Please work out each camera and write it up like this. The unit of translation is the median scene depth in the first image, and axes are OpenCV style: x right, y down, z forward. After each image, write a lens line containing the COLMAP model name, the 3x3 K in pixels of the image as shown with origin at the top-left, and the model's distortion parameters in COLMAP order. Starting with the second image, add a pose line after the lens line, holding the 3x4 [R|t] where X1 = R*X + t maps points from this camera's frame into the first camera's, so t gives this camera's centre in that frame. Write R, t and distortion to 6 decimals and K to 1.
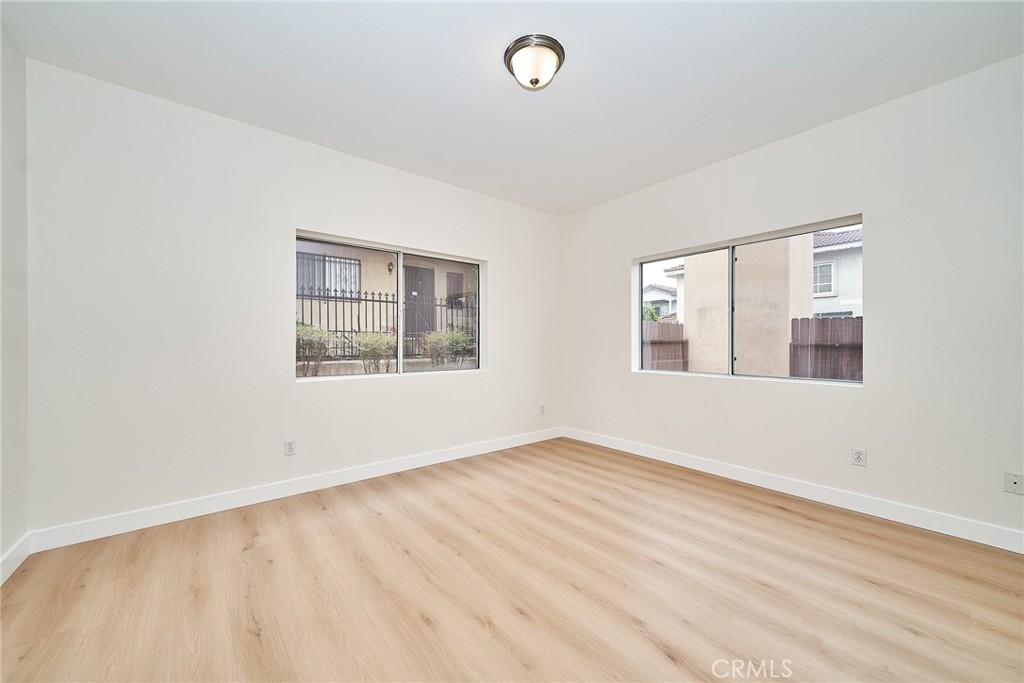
lens RADIAL K [[388.7, 0, 512.0], [0, 388.7, 341.5], [0, 0, 1]] dist [0.001694, -0.000561]
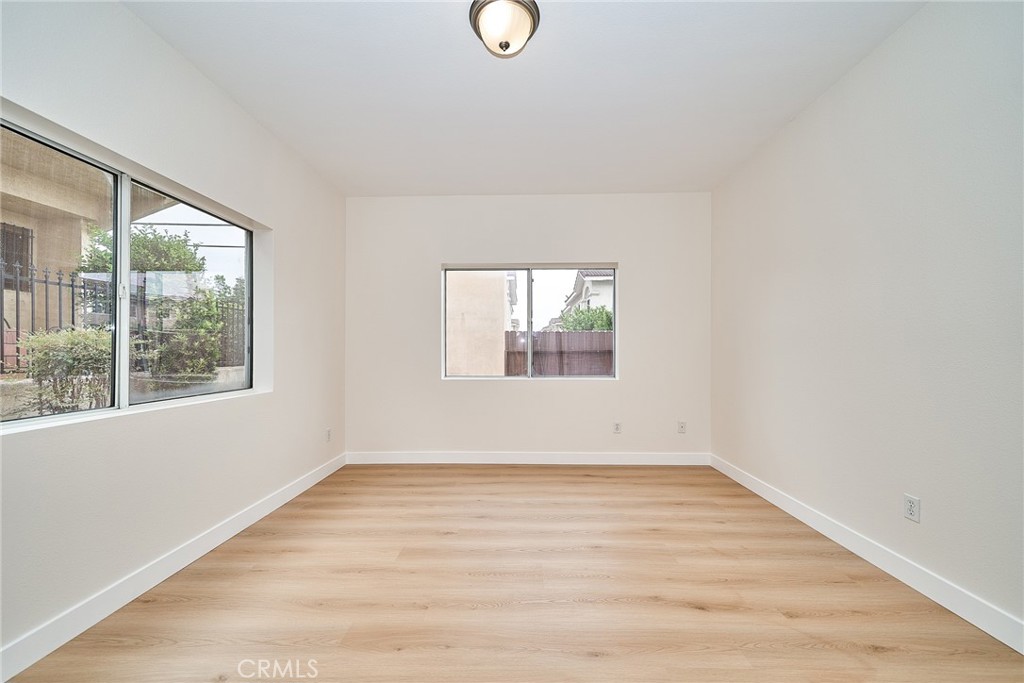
lens RADIAL K [[388.7, 0, 512.0], [0, 388.7, 341.5], [0, 0, 1]] dist [0.001694, -0.000561]
pose [[0.638348, 0.018082, 0.769536, -0.416376], [-0.002307, 0.999765, -0.021578, 0.005216], [-0.769745, 0.011999, 0.638239, 0.307292]]
